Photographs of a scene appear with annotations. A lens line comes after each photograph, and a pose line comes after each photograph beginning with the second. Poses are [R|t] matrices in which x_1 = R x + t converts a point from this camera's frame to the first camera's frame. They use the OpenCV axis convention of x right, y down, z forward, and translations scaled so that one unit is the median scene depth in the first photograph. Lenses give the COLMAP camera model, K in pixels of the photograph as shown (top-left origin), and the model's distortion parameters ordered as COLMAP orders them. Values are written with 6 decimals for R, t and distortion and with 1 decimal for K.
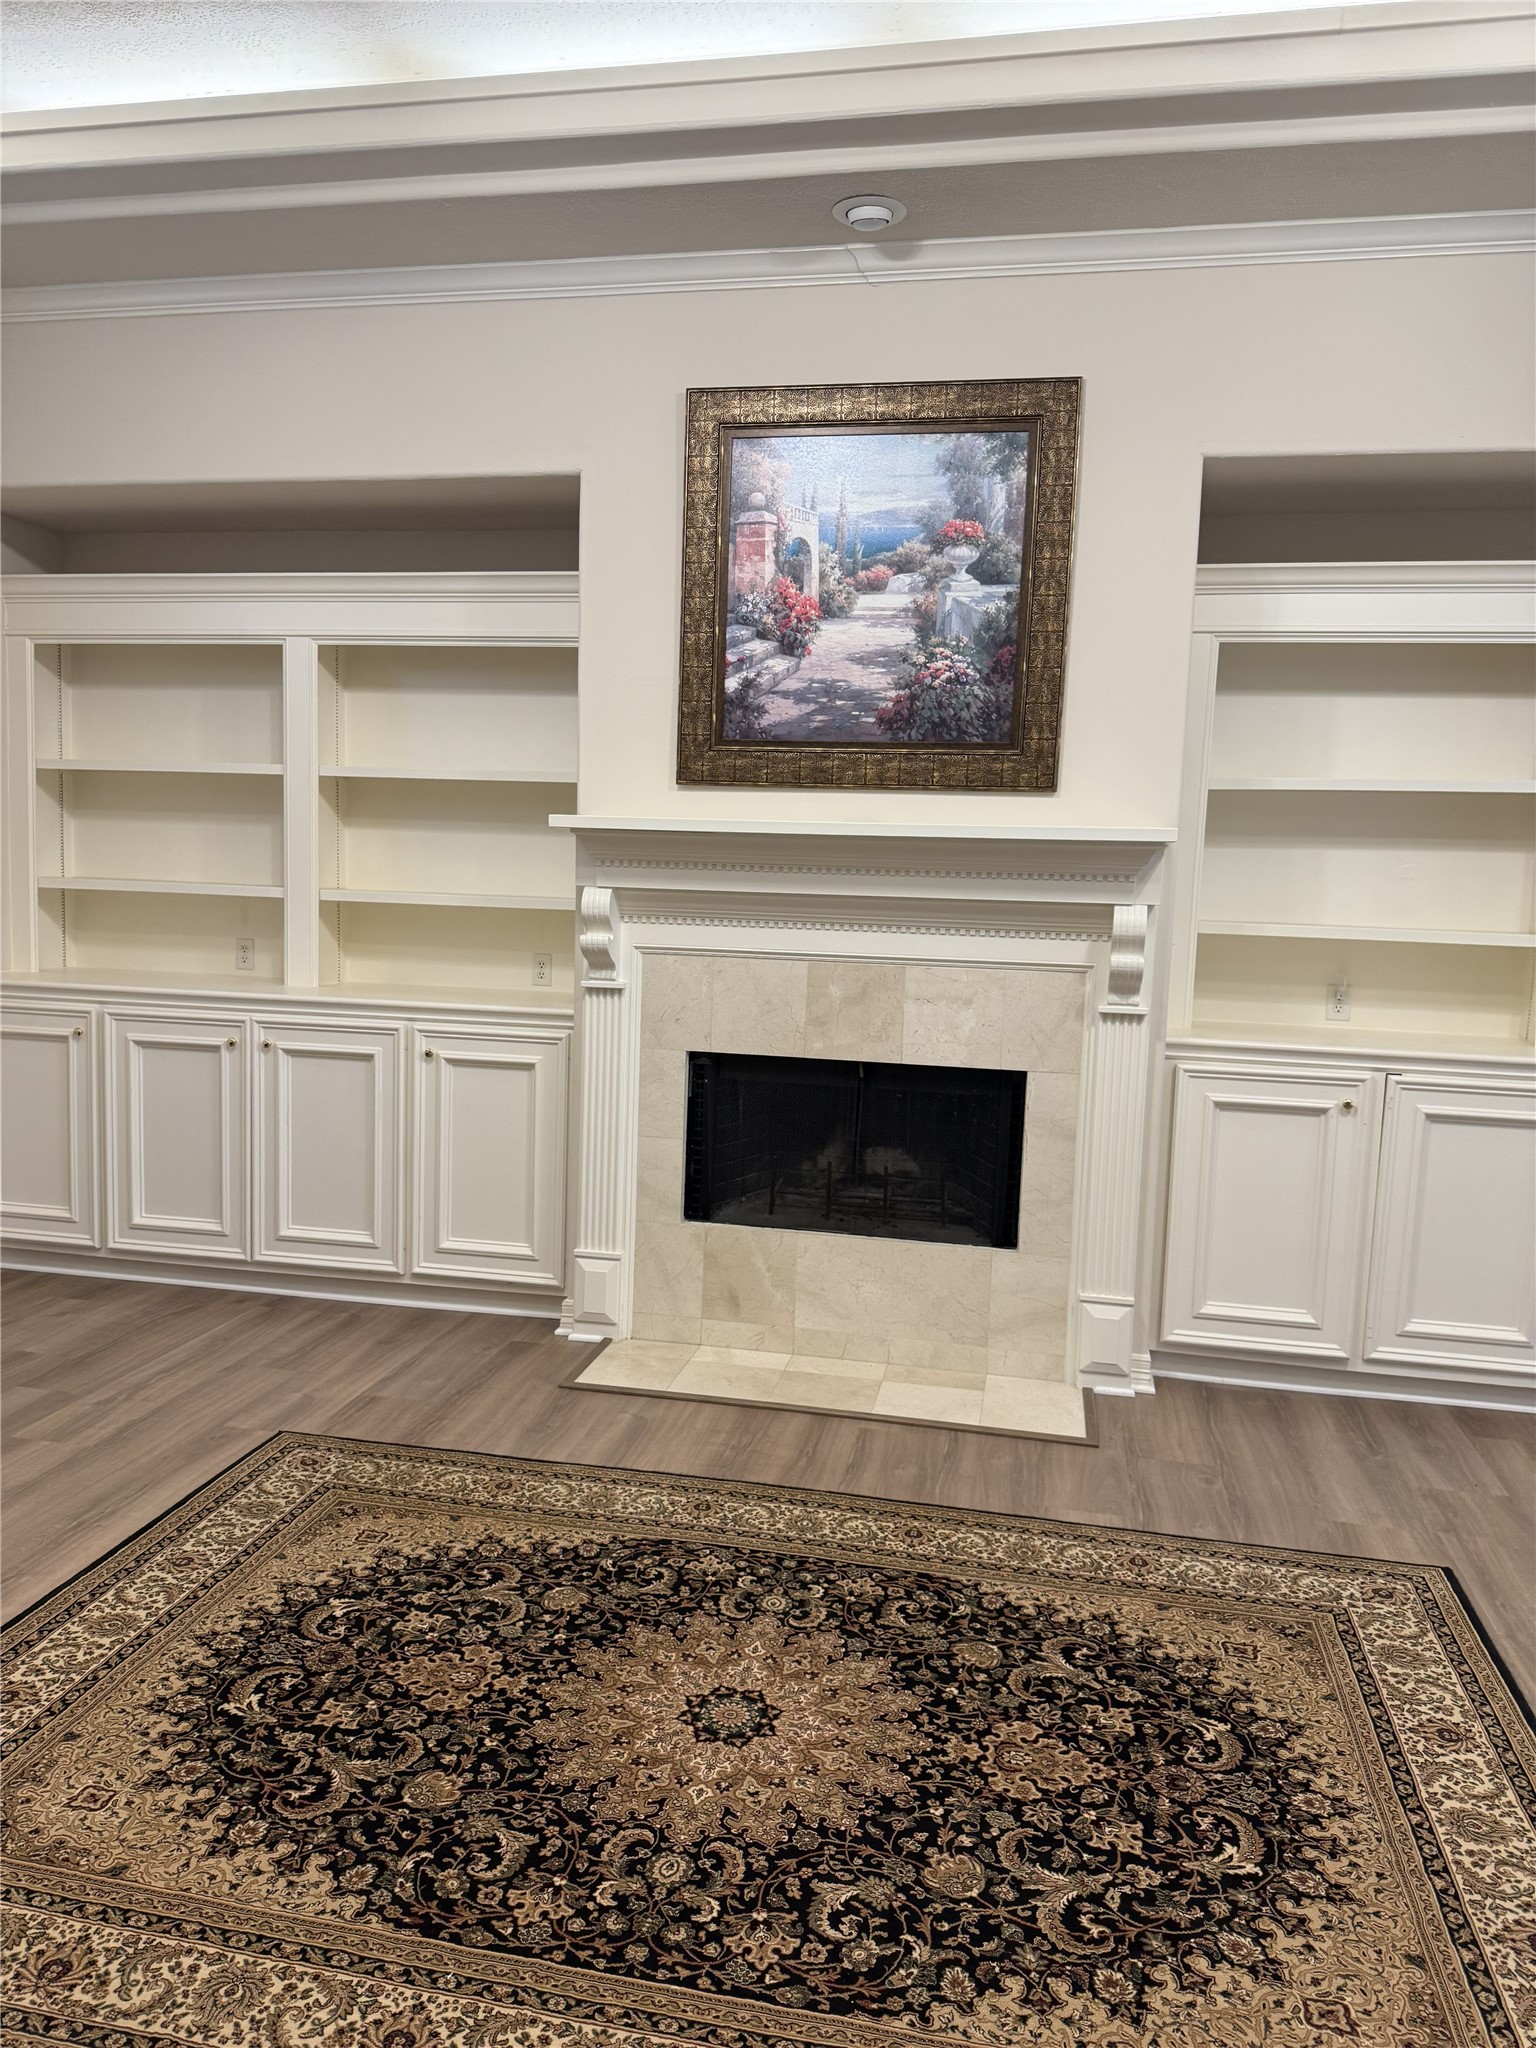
lens RADIAL K [[1449.6, 0, 761.9], [0, 1449.6, 1035.1], [0, 0, 1]] dist [0.033790, -0.022112]
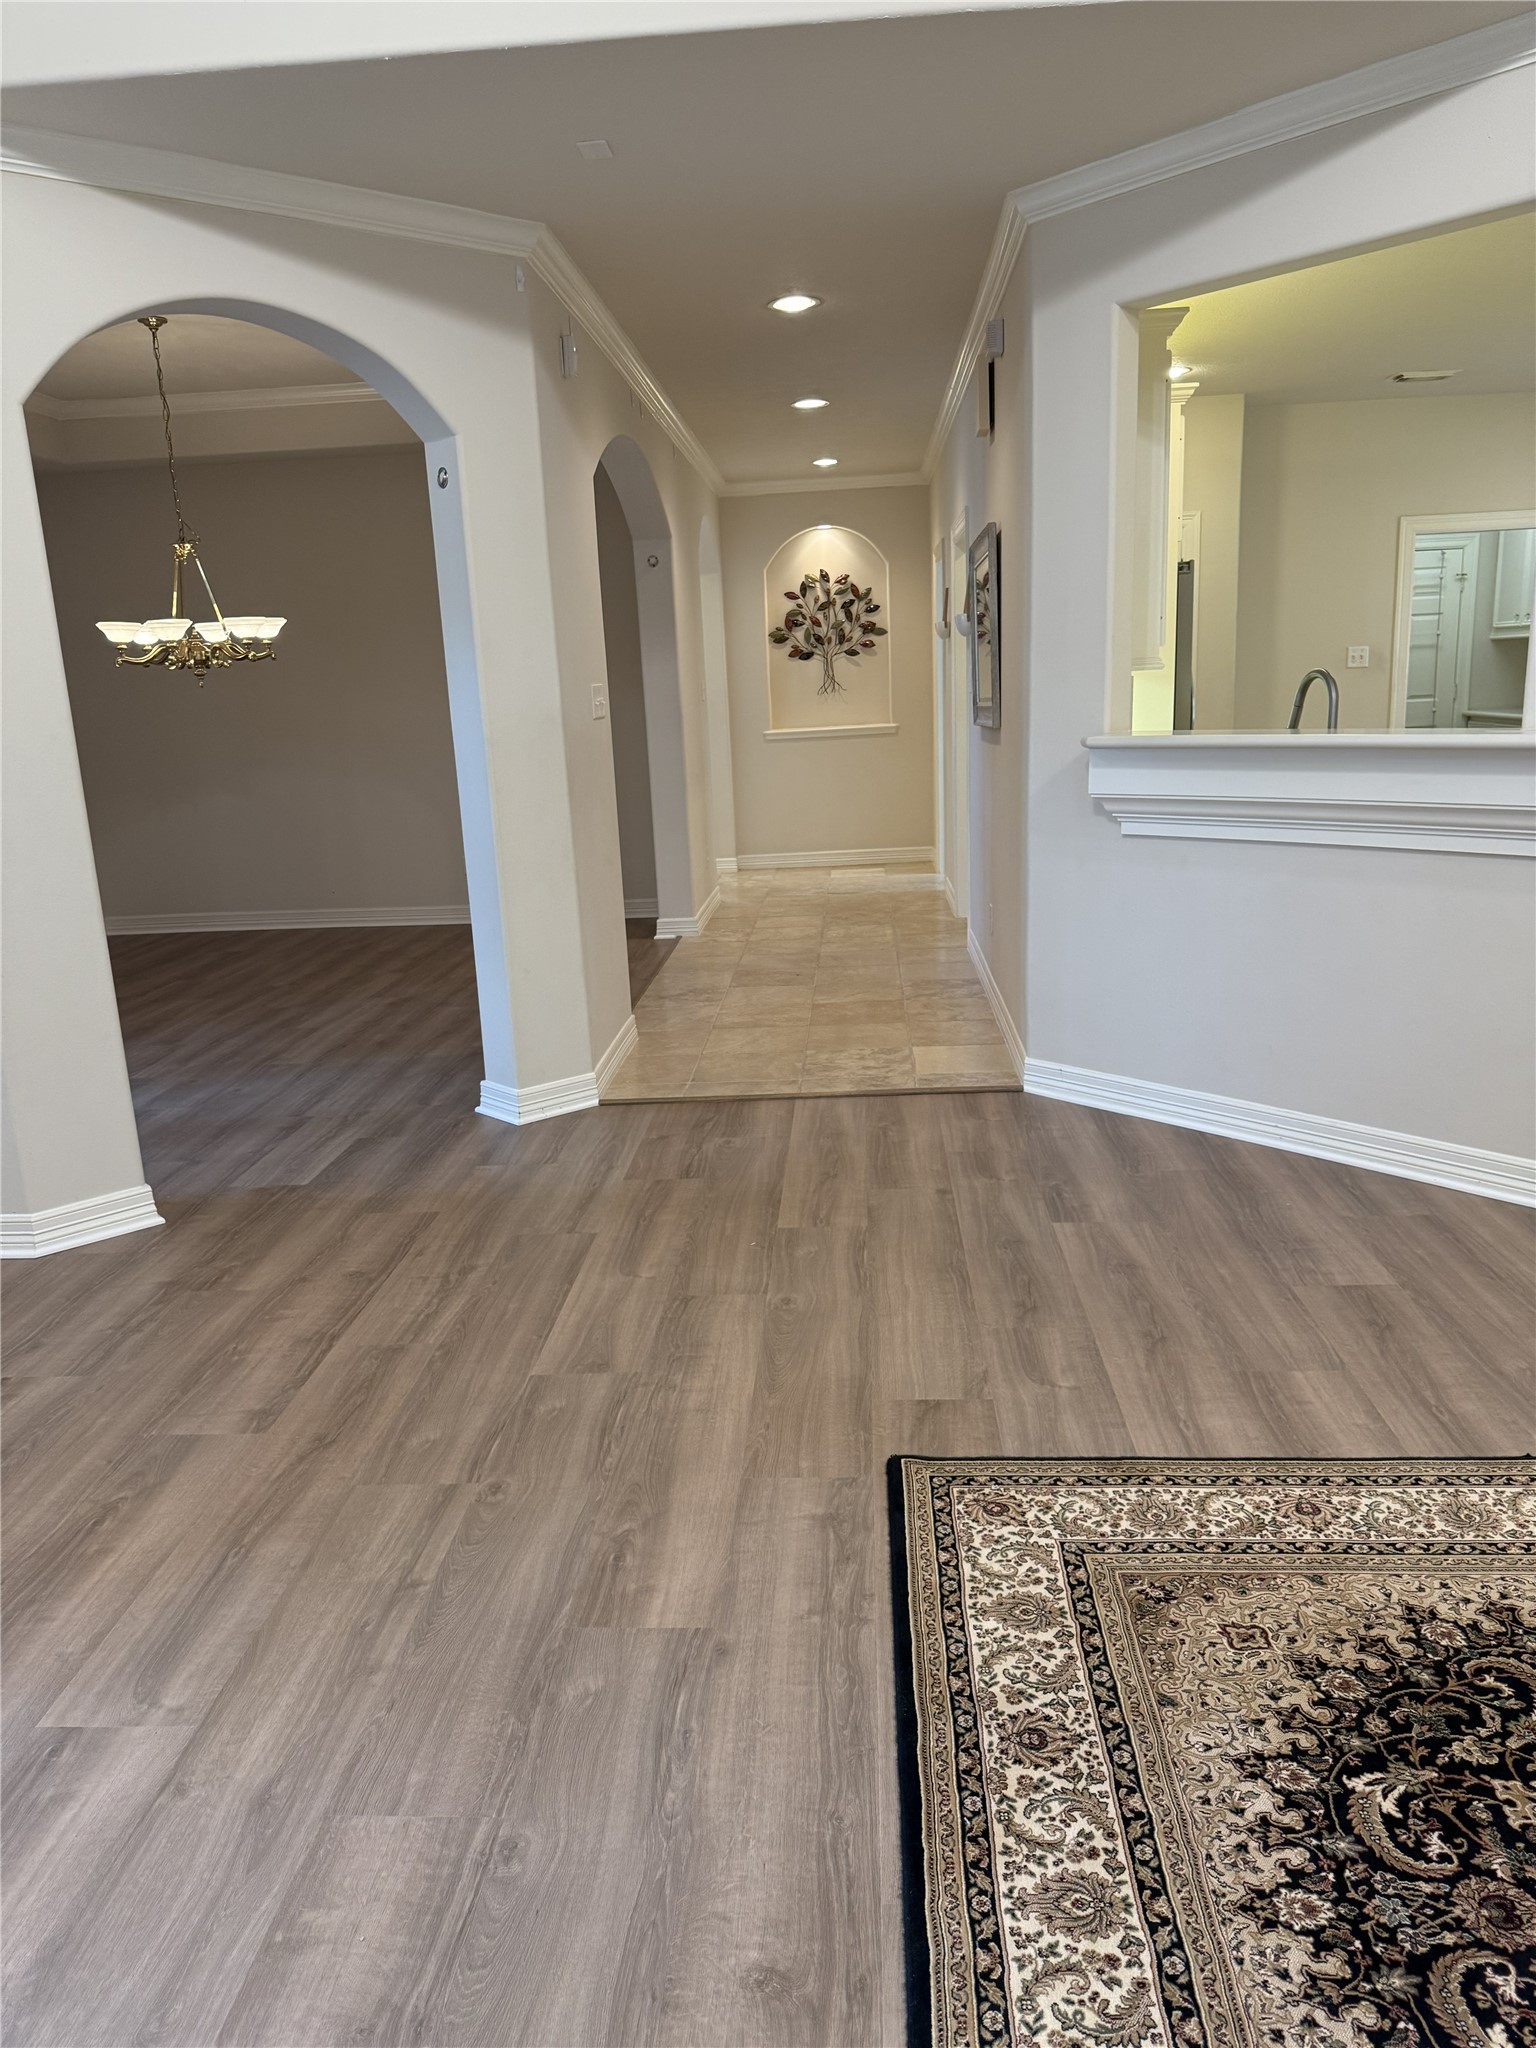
lens RADIAL K [[1449.6, 0, 768.6], [0, 1449.6, 1024.7], [0, 0, 1]] dist [0.033790, -0.022112]
pose [[-0.990718, 0.039019, -0.130214, 0.742231], [-0.005830, 0.944838, 0.327485, -0.092109], [0.135810, 0.325204, -0.935841, 1.569449]]
